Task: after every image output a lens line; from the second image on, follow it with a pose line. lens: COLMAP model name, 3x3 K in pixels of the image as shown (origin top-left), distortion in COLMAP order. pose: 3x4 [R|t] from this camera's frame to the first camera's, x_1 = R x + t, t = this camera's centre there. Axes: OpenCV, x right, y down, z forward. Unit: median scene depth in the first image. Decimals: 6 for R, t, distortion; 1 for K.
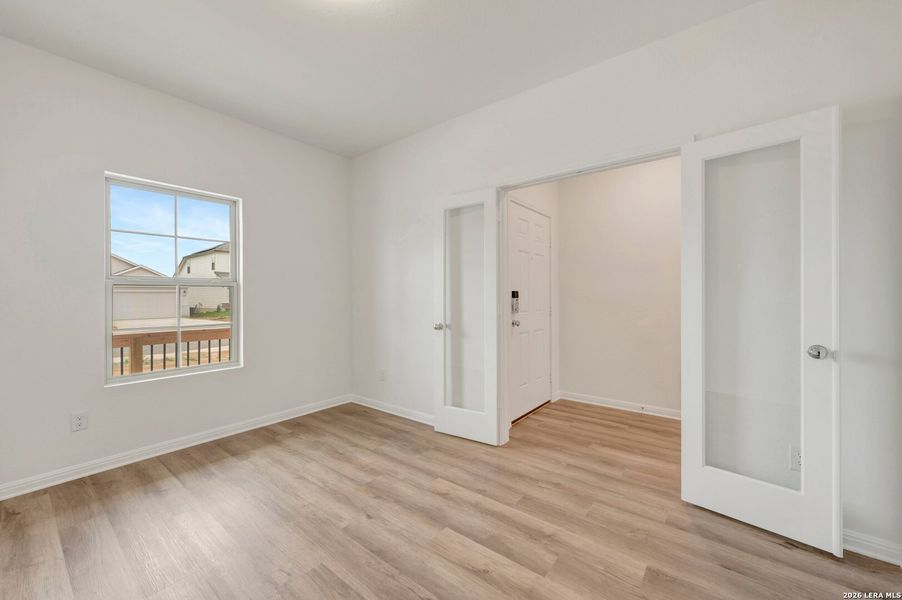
lens RADIAL K [[354.7, 0, 454.9], [0, 354.7, 297.6], [0, 0, 1]] dist [0.000485, -0.000494]
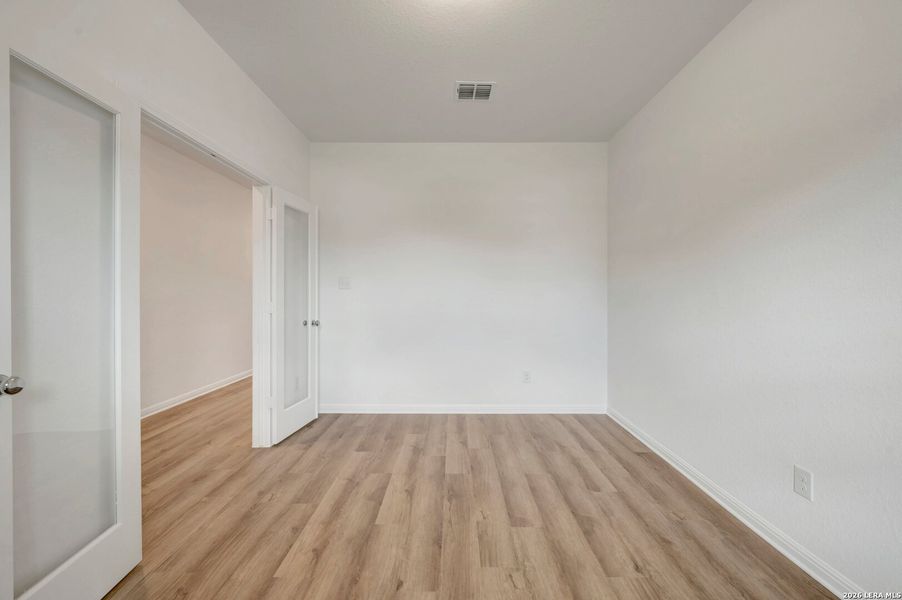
lens RADIAL K [[354.7, 0, 452.4], [0, 354.7, 295.3], [0, 0, 1]] dist [0.000485, -0.000494]
pose [[-0.609257, 0.001629, 0.792971, -0.851191], [0.004767, 0.999987, 0.001609, -0.004493], [-0.792959, 0.004761, -0.609257, 1.274505]]
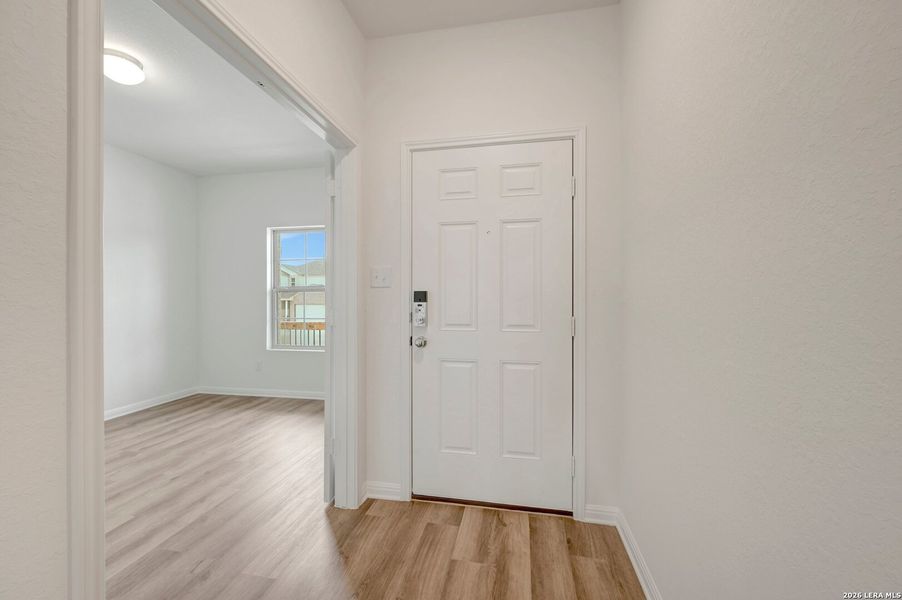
lens RADIAL K [[354.7, 0, 453.5], [0, 354.7, 300.4], [0, 0, 1]] dist [0.000485, -0.000494]
pose [[0.449462, 0.007180, -0.893271, 1.208604], [0.002439, 0.999954, 0.009265, -0.012218], [0.893296, -0.006343, 0.449424, 1.225181]]
